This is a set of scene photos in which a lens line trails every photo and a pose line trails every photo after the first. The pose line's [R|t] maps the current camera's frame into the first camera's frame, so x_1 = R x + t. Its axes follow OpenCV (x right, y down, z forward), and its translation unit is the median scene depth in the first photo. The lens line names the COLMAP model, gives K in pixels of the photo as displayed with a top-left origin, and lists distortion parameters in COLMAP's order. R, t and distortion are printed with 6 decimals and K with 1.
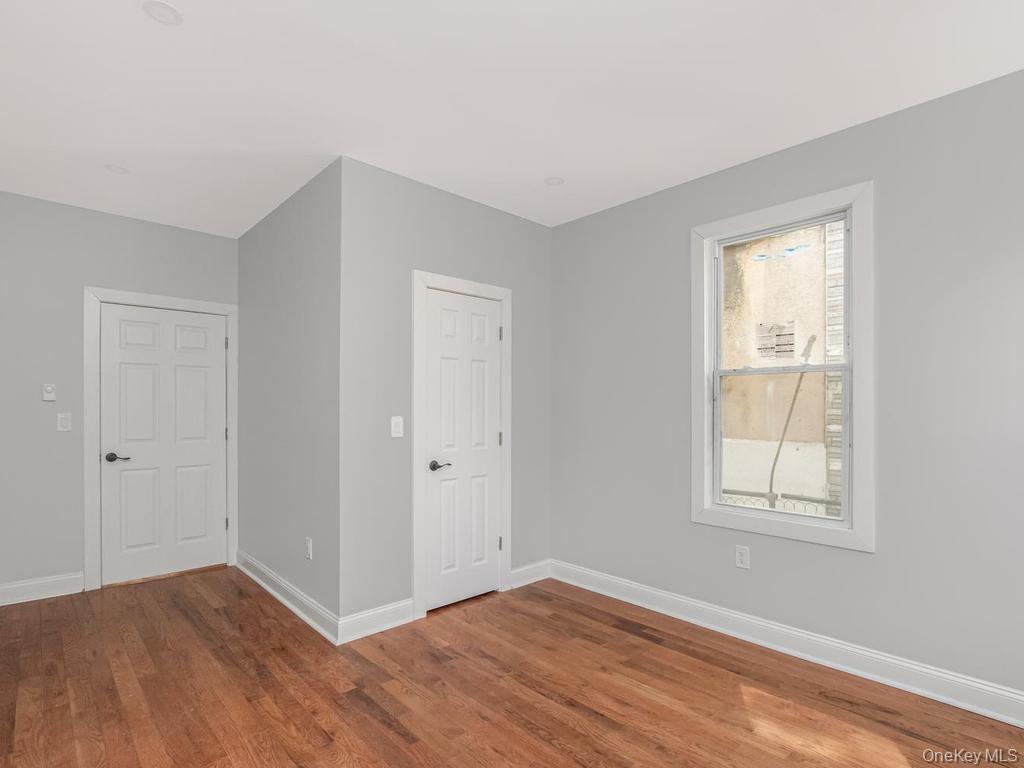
lens RADIAL K [[521.0, 0, 524.6], [0, 521.0, 385.2], [0, 0, 1]] dist [-0.002209, -0.000893]
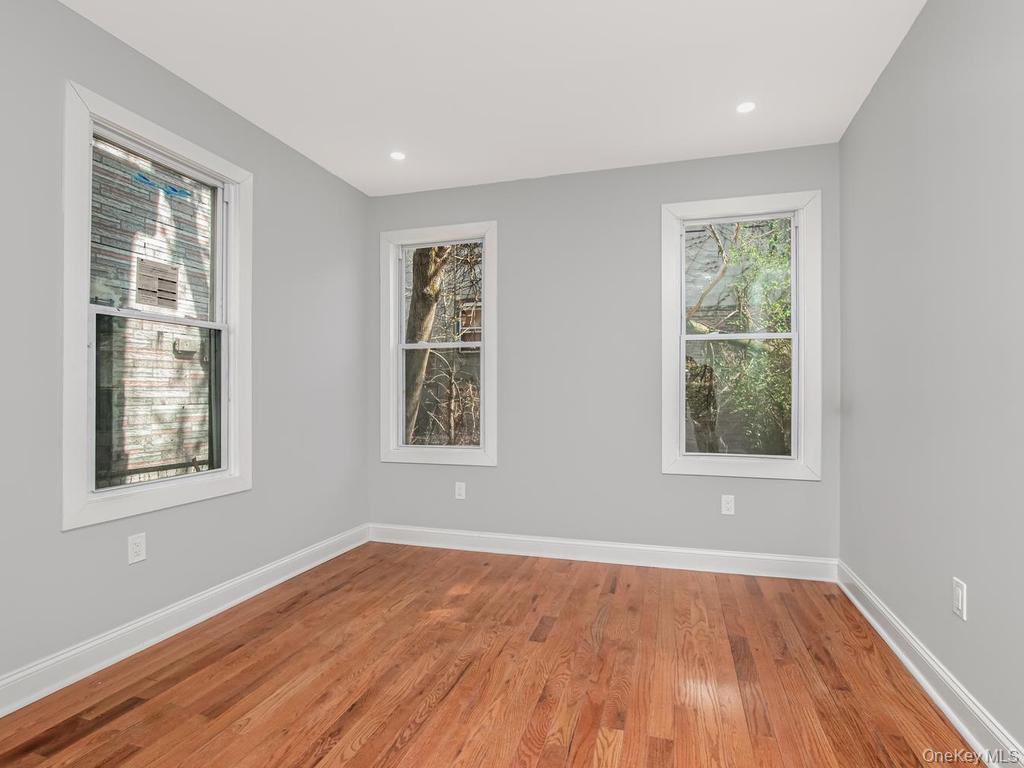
lens RADIAL K [[521.0, 0, 524.6], [0, 521.0, 385.2], [0, 0, 1]] dist [-0.002209, -0.000893]
pose [[-0.506218, 0.012631, 0.862313, -0.674009], [-0.044141, 0.998203, -0.040534, 0.105549], [-0.861275, -0.058583, -0.504751, 1.088377]]
